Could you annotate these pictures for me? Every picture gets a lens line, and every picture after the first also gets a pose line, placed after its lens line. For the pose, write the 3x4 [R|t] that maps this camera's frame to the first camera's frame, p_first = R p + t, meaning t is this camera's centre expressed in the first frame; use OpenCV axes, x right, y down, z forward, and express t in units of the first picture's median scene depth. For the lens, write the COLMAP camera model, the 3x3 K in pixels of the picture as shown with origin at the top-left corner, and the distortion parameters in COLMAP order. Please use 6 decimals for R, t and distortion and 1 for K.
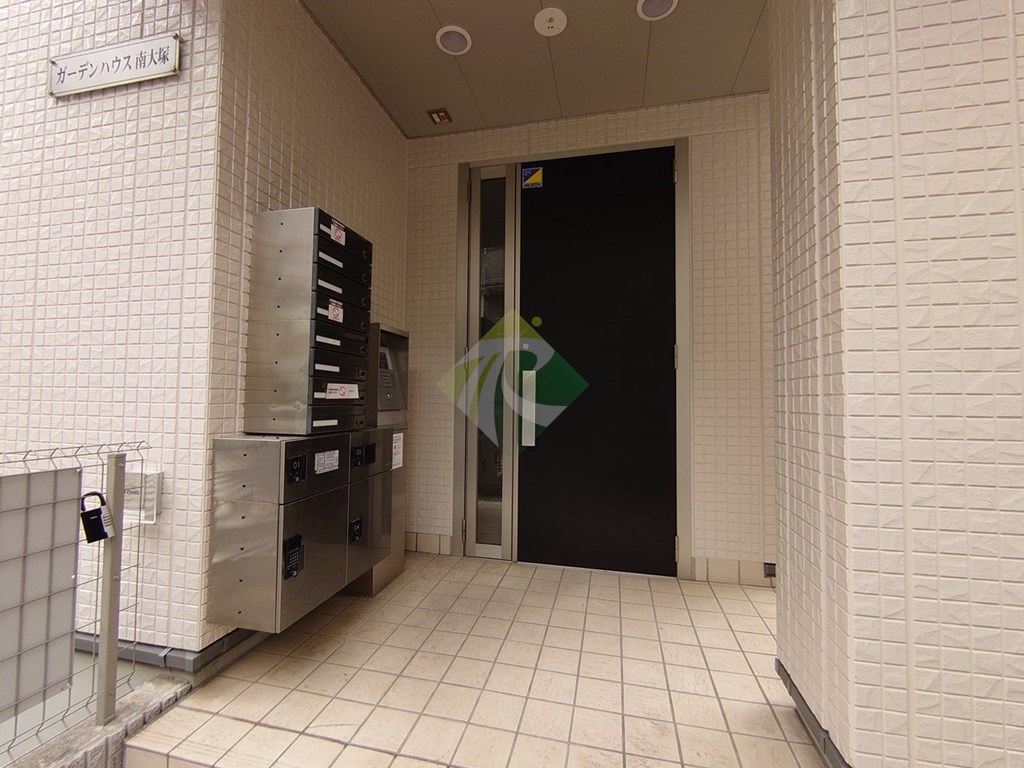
lens RADIAL K [[444.7, 0, 506.9], [0, 444.7, 383.5], [0, 0, 1]] dist [-0.001164, -0.001718]
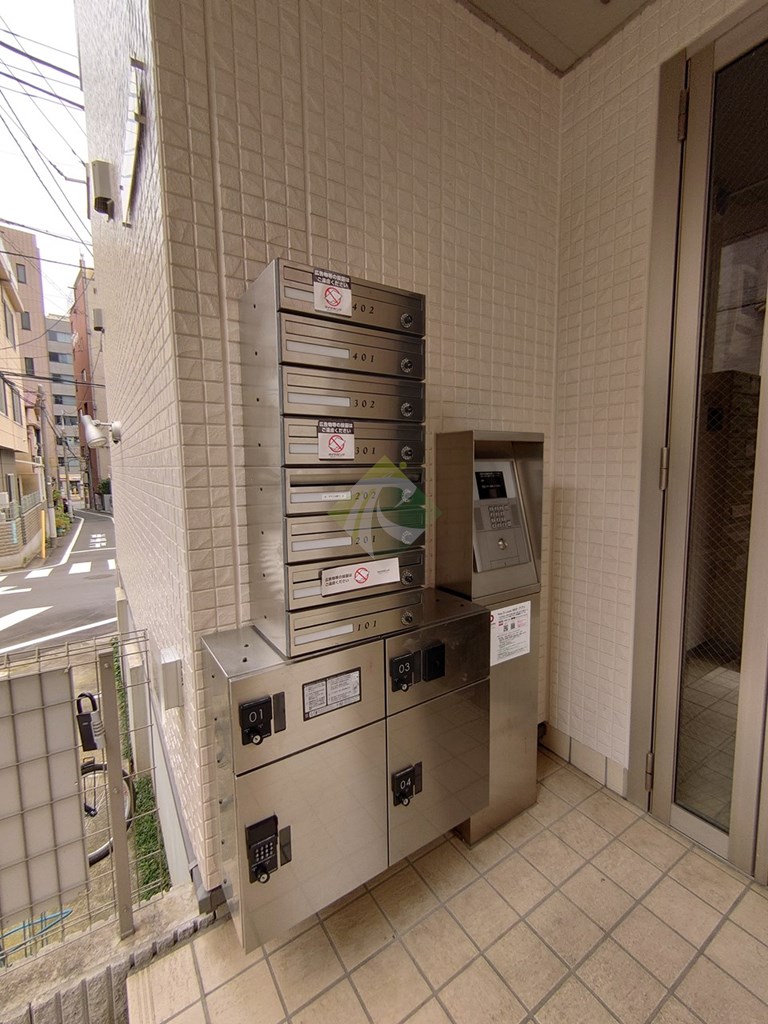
lens RADIAL K [[447.0, 0, 385.8], [0, 447.0, 510.5], [0, 0, 1]] dist [0.002446, 0.000897]
pose [[0.726941, 0.049032, -0.684948, 0.053844], [0.049673, 0.991080, 0.123666, -0.138883], [0.684901, -0.123922, 0.718020, 0.607708]]
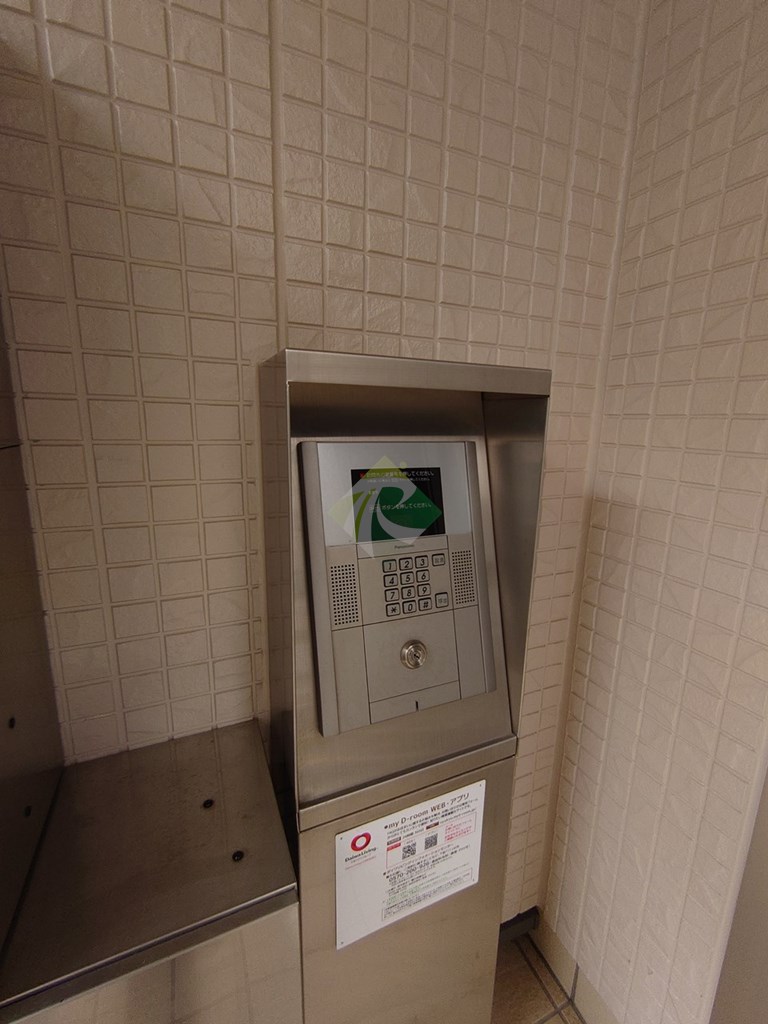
lens RADIAL K [[444.7, 0, 388.3], [0, 444.7, 510.5], [0, 0, 1]] dist [-0.001164, -0.001718]
pose [[0.610528, 0.164812, -0.774657, -0.131023], [0.017220, 0.975115, 0.221032, -0.140288], [0.791808, -0.148286, 0.592497, 1.154902]]
